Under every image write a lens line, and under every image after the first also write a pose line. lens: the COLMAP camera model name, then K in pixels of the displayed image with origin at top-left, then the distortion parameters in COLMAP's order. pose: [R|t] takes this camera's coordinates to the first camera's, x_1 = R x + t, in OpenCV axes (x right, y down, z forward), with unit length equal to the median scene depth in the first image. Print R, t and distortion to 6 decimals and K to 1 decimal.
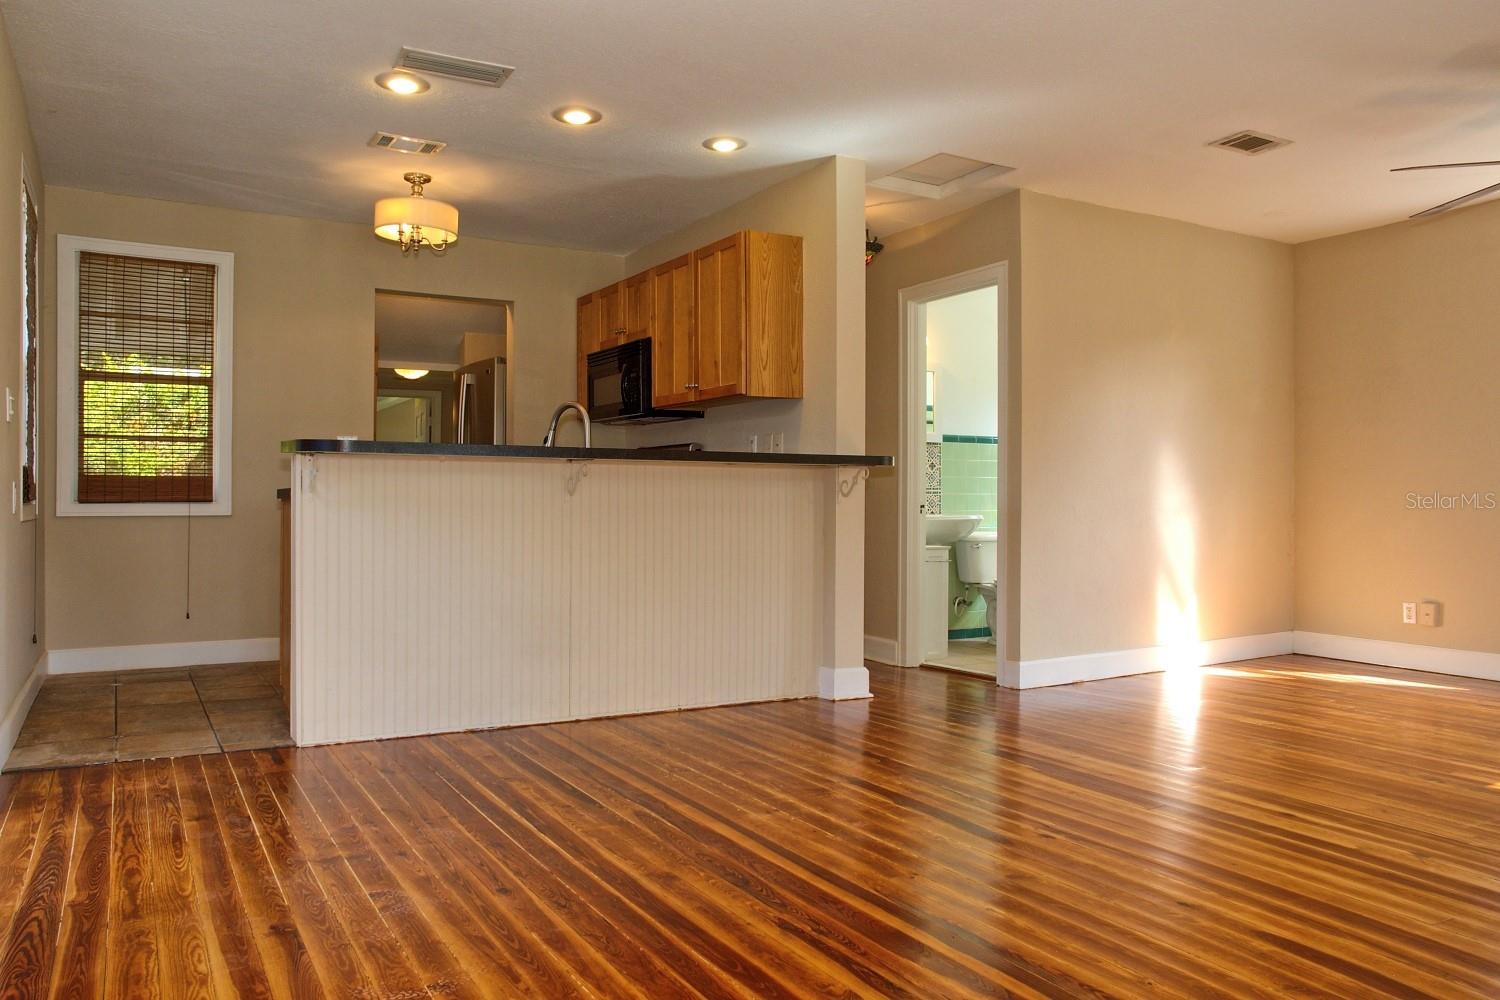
lens RADIAL K [[1073.7, 0, 743.6], [0, 1073.7, 484.2], [0, 0, 1]] dist [-0.000763, 0.035448]
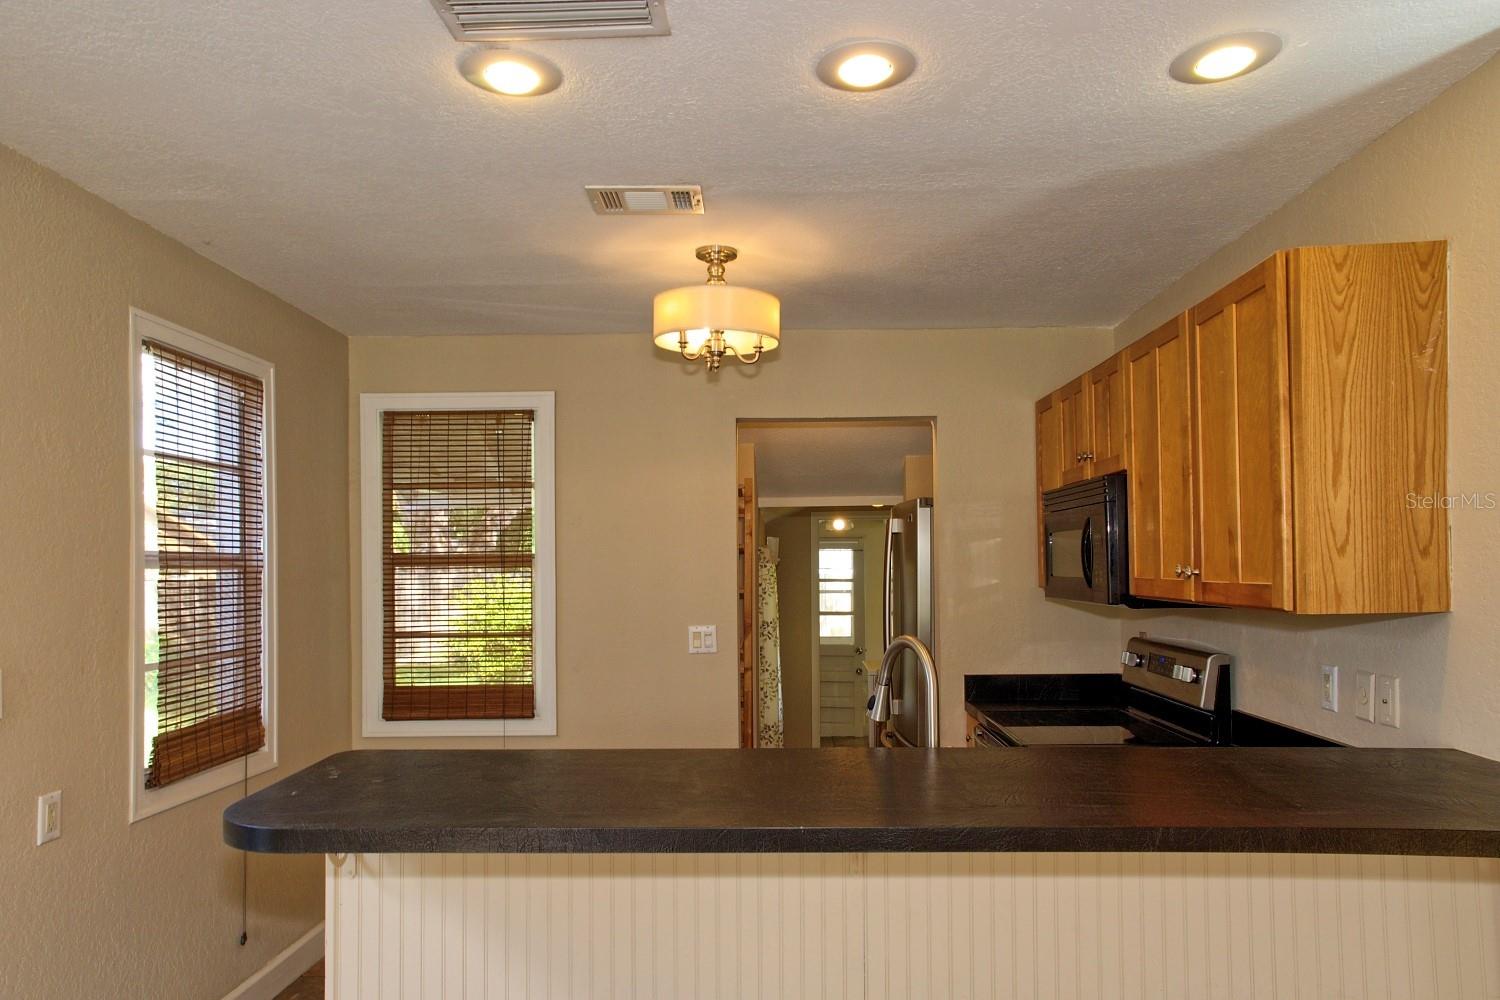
lens RADIAL K [[1073.7, 0, 739.1], [0, 1073.7, 558.0], [0, 0, 1]] dist [-0.000763, 0.035448]
pose [[0.854006, -0.013490, -0.520089, 0.036365], [0.010732, 0.999908, -0.008313, -0.098256], [0.520153, 0.001518, 0.854072, 0.459494]]
